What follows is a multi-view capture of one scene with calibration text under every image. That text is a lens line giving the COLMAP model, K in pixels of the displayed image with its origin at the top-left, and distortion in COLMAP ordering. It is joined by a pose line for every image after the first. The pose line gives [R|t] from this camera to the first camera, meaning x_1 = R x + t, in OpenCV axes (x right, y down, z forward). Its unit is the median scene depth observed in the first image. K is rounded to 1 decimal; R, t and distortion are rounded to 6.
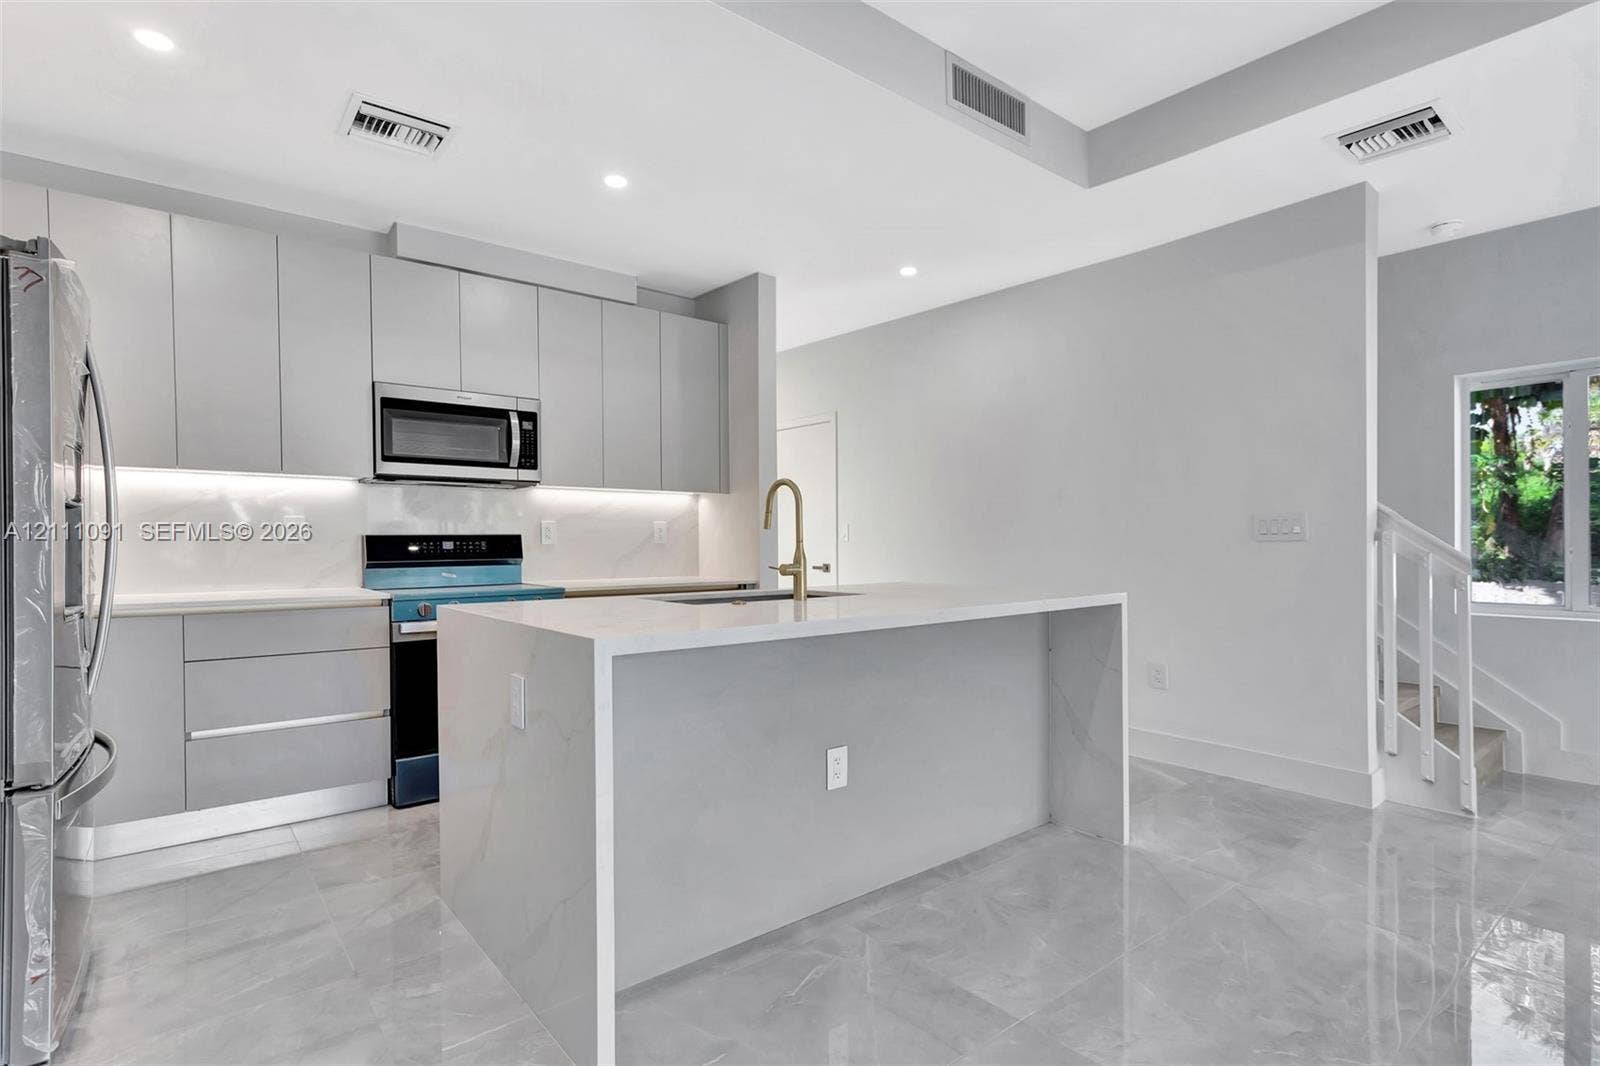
lens RADIAL K [[801.9, 0, 806.7], [0, 801.9, 536.0], [0, 0, 1]] dist [-0.003932, 0.001035]
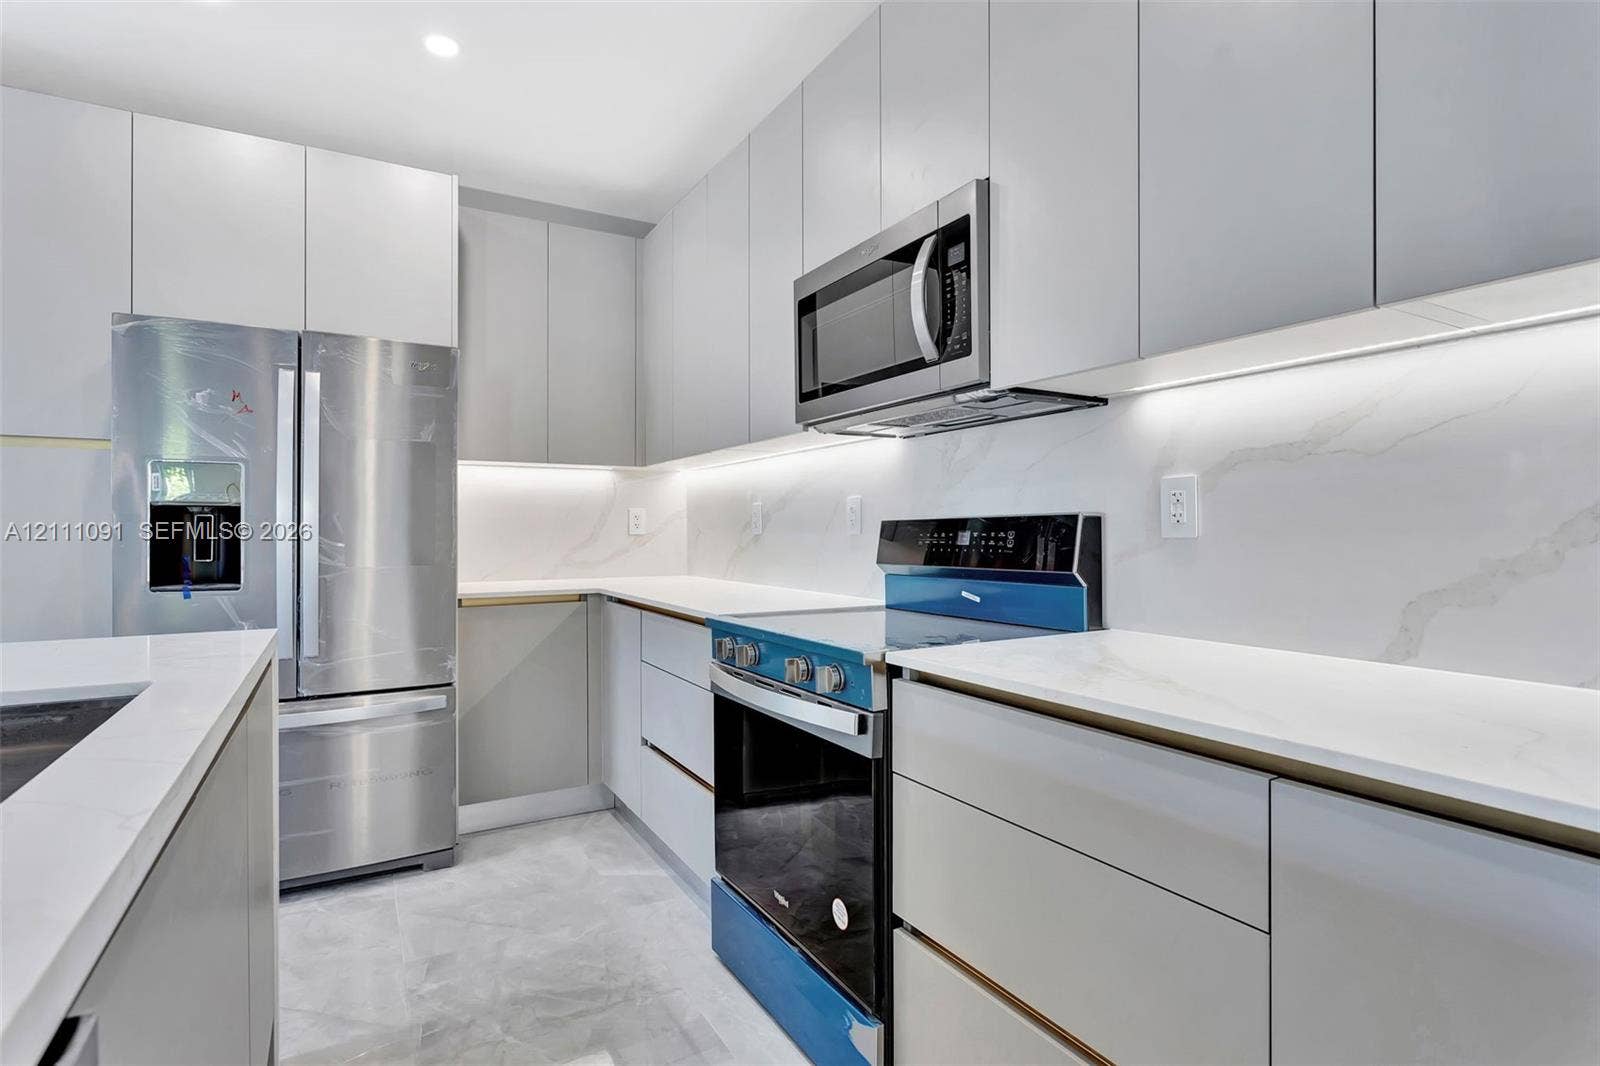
lens RADIAL K [[801.9, 0, 793.2], [0, 801.9, 532.8], [0, 0, 1]] dist [-0.003932, 0.001035]
pose [[-0.185211, 0.005151, -0.982685, 0.091135], [0.012144, 0.999922, 0.002952, 0.005929], [0.982624, -0.011386, -0.185259, 1.113120]]
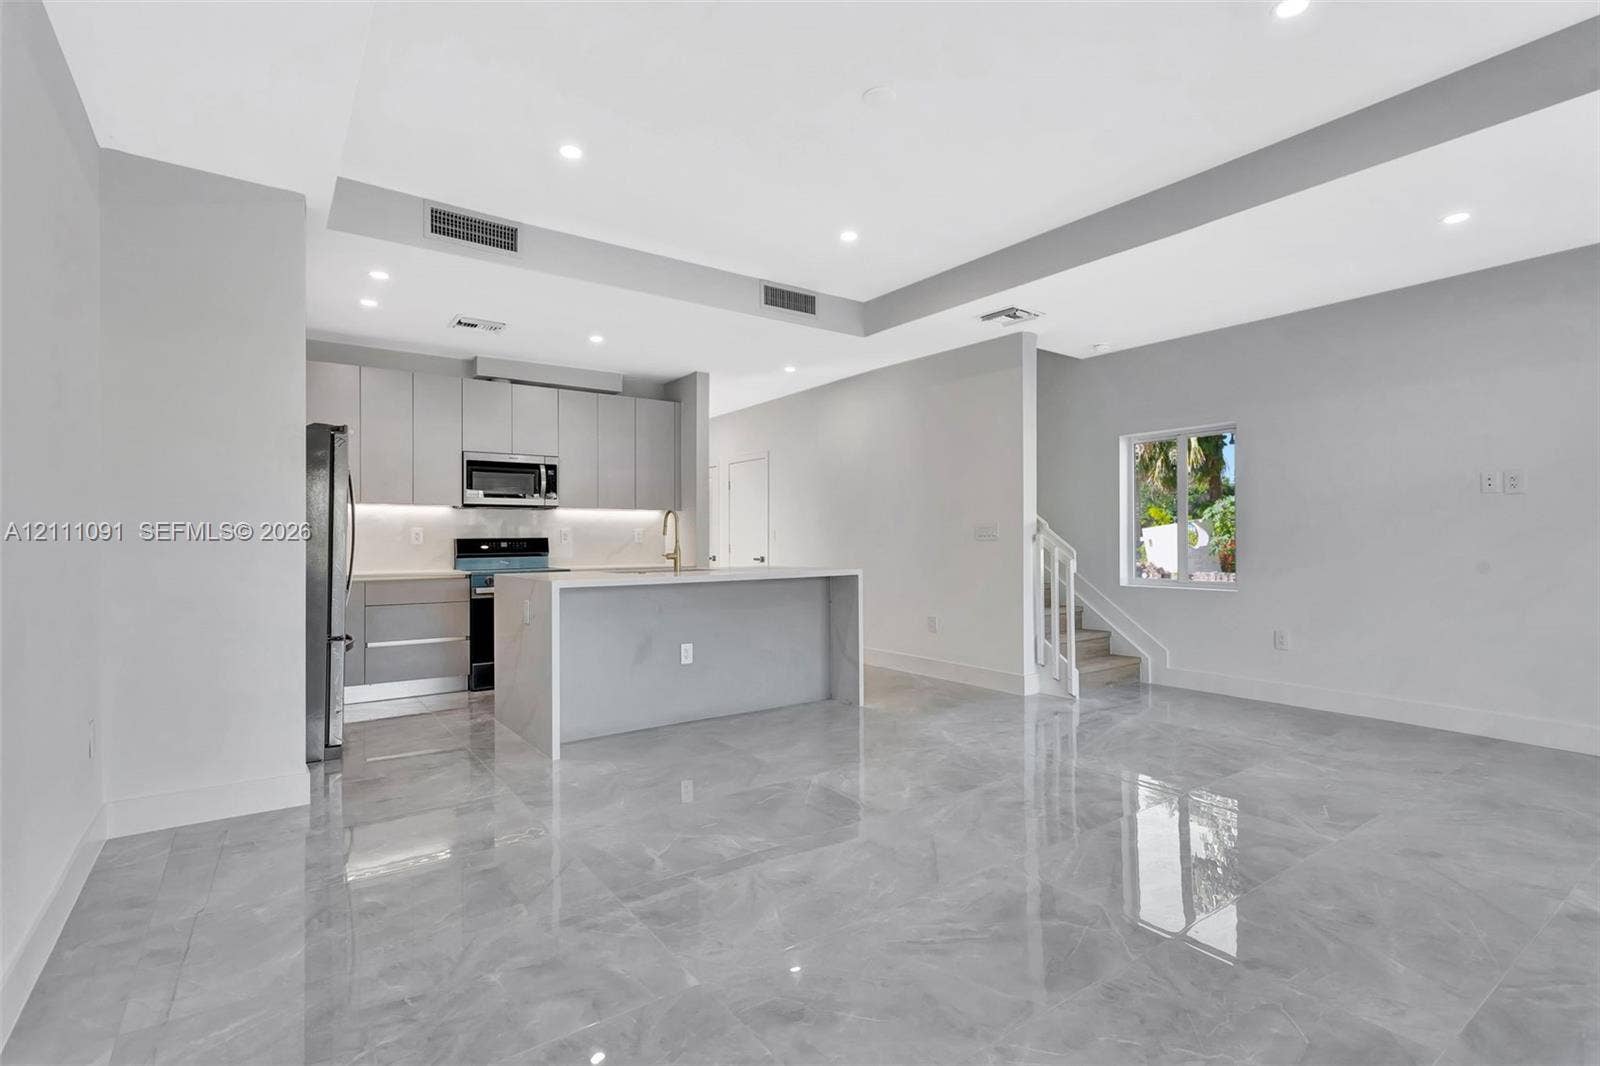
lens RADIAL K [[801.9, 0, 814.9], [0, 801.9, 503.8], [0, 0, 1]] dist [-0.003932, 0.001035]
pose [[0.997672, -0.007498, -0.067785, 0.350116], [0.004775, 0.999179, -0.040237, -0.003057], [0.068031, 0.039820, 0.996888, -0.698250]]
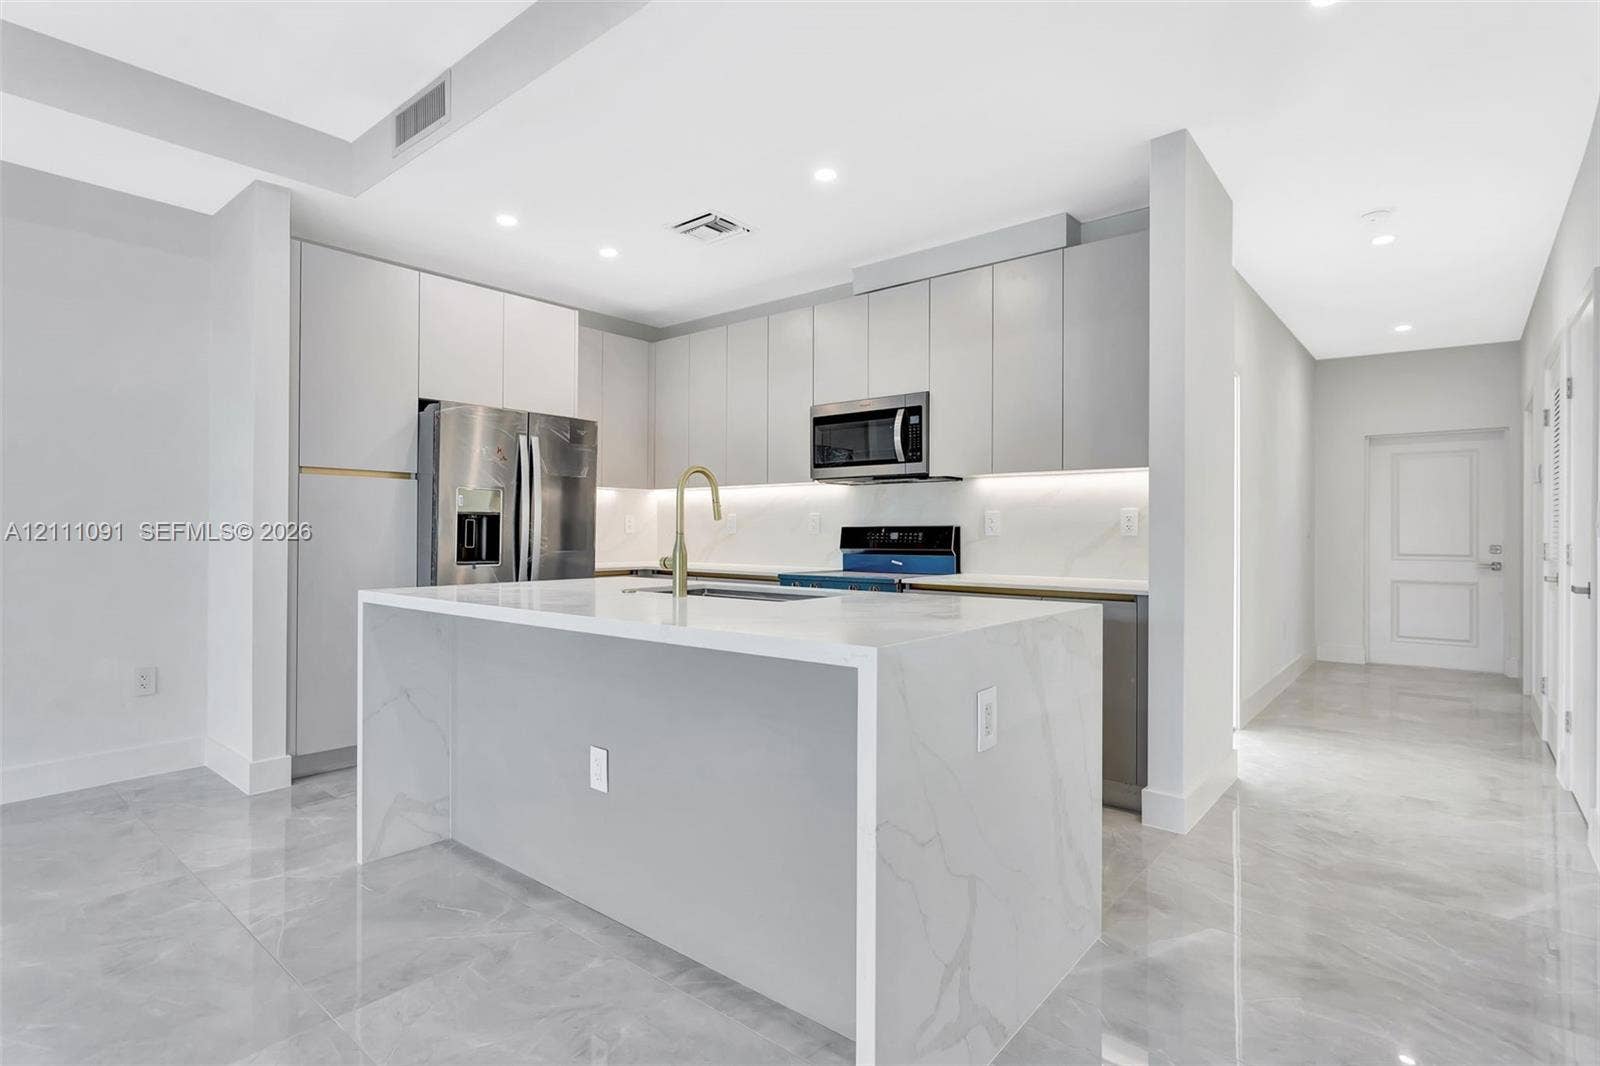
lens RADIAL K [[801.9, 0, 789.4], [0, 801.9, 535.3], [0, 0, 1]] dist [-0.003932, 0.001035]
pose [[0.170491, 0.006555, -0.985337, 0.715800], [0.003314, 0.999968, 0.007225, 0.002590], [0.985354, -0.004498, 0.170464, 0.747685]]
